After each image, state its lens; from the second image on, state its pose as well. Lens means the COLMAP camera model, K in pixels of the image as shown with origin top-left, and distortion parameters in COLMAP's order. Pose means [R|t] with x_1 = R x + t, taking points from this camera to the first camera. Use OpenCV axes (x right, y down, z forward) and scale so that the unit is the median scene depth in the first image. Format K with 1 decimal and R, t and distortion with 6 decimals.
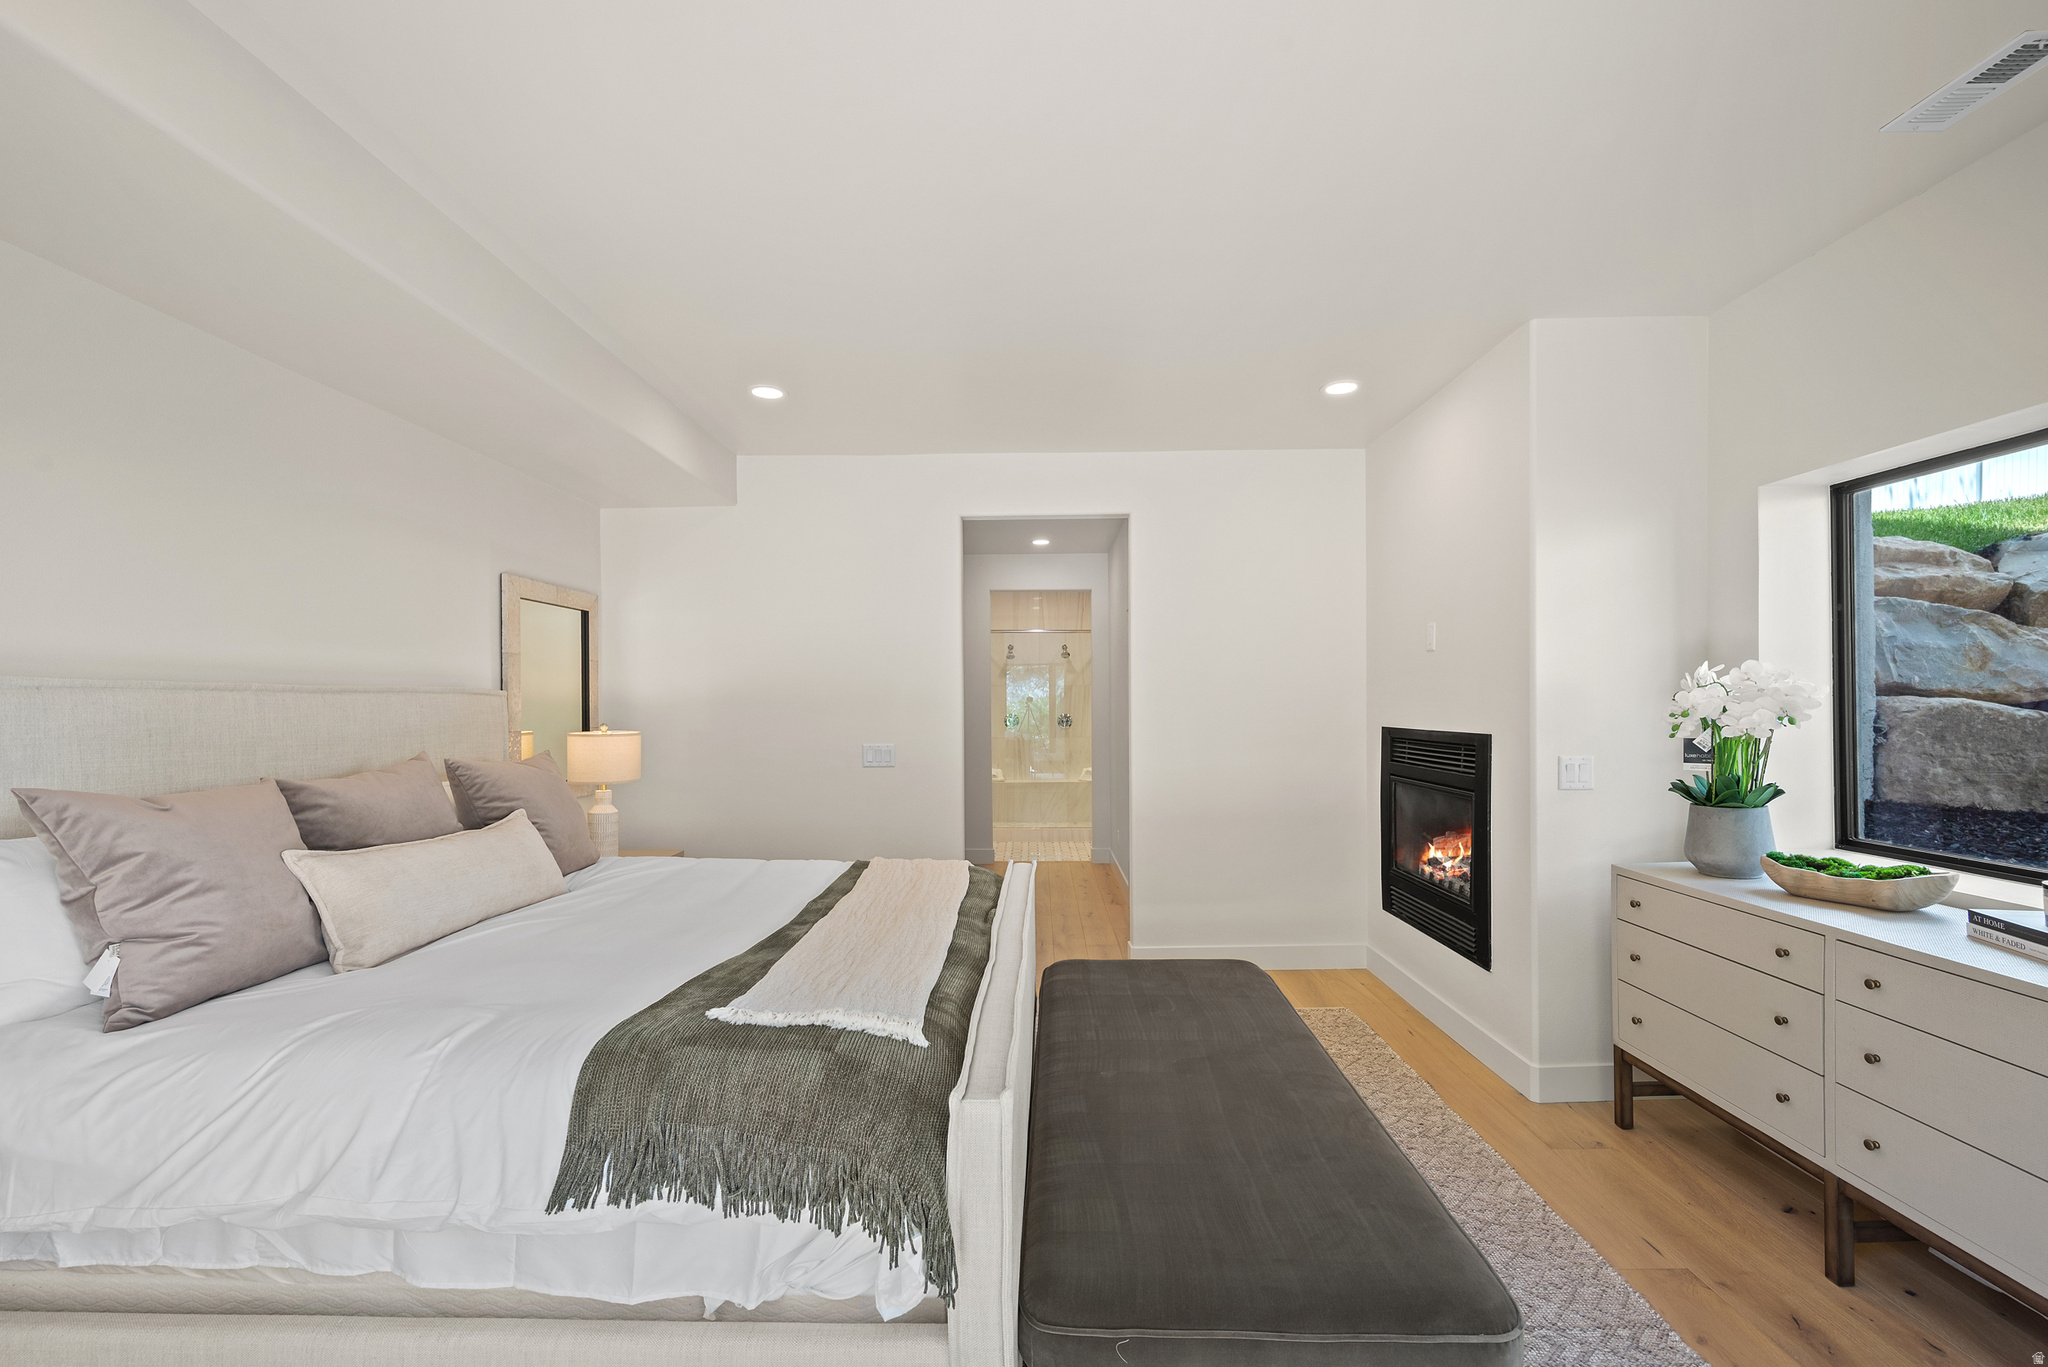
lens RADIAL K [[841.4, 0, 1020.9], [0, 841.4, 694.9], [0, 0, 1]] dist [-0.009831, 0.000180]
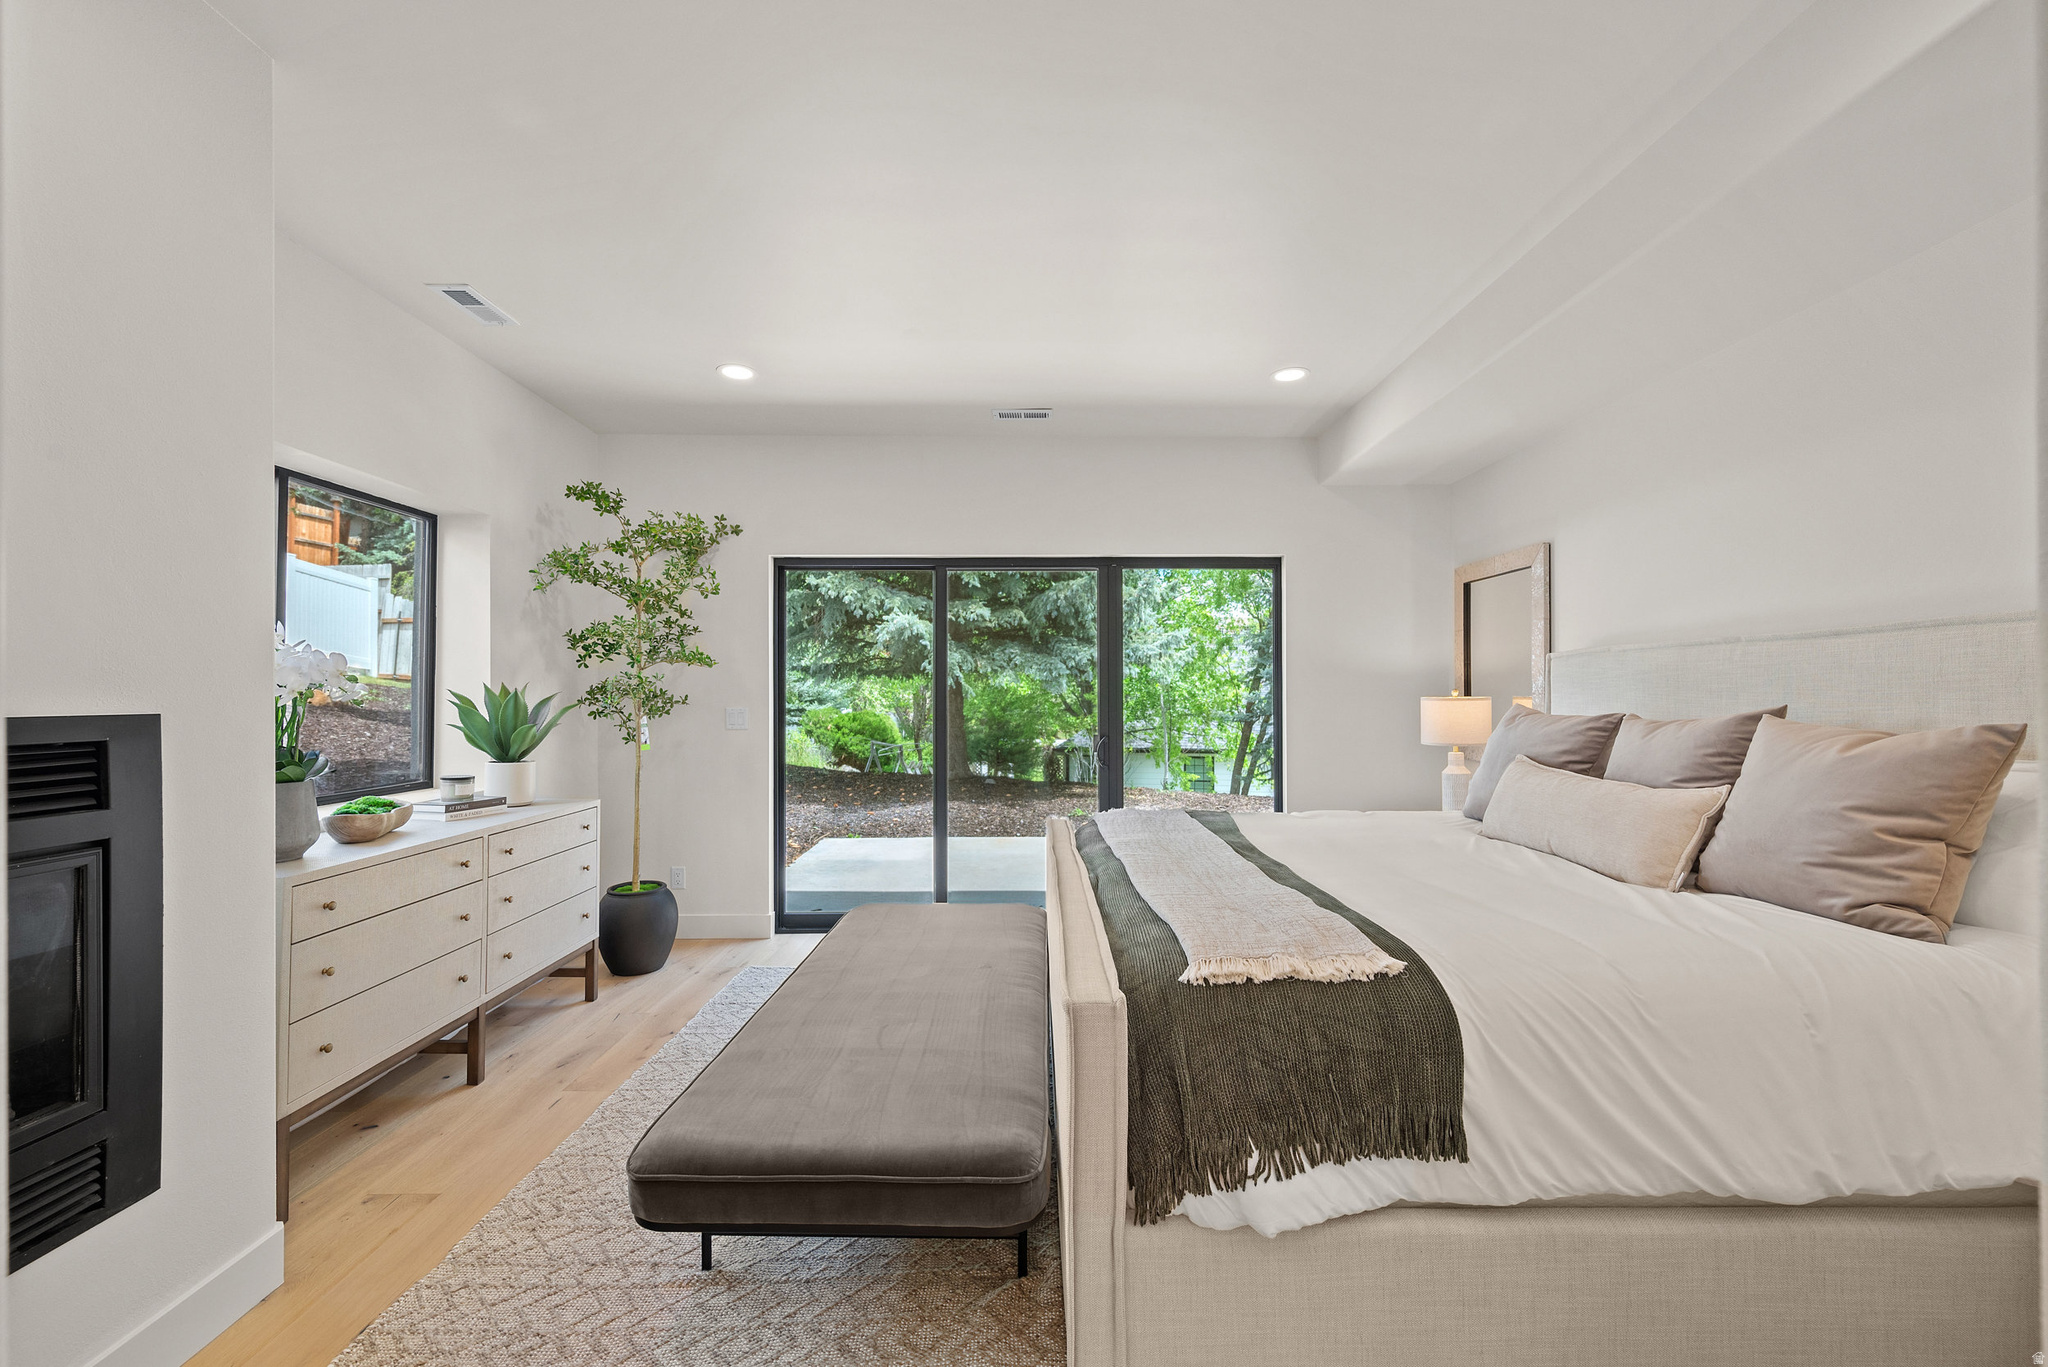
lens RADIAL K [[841.4, 0, 1024.8], [0, 841.4, 685.8], [0, 0, 1]] dist [-0.009831, 0.000180]
pose [[-0.999783, 0.013546, -0.015808, 0.052263], [0.013776, 0.999799, -0.014543, 0.051486], [0.015608, -0.014758, -0.999769, 1.870737]]
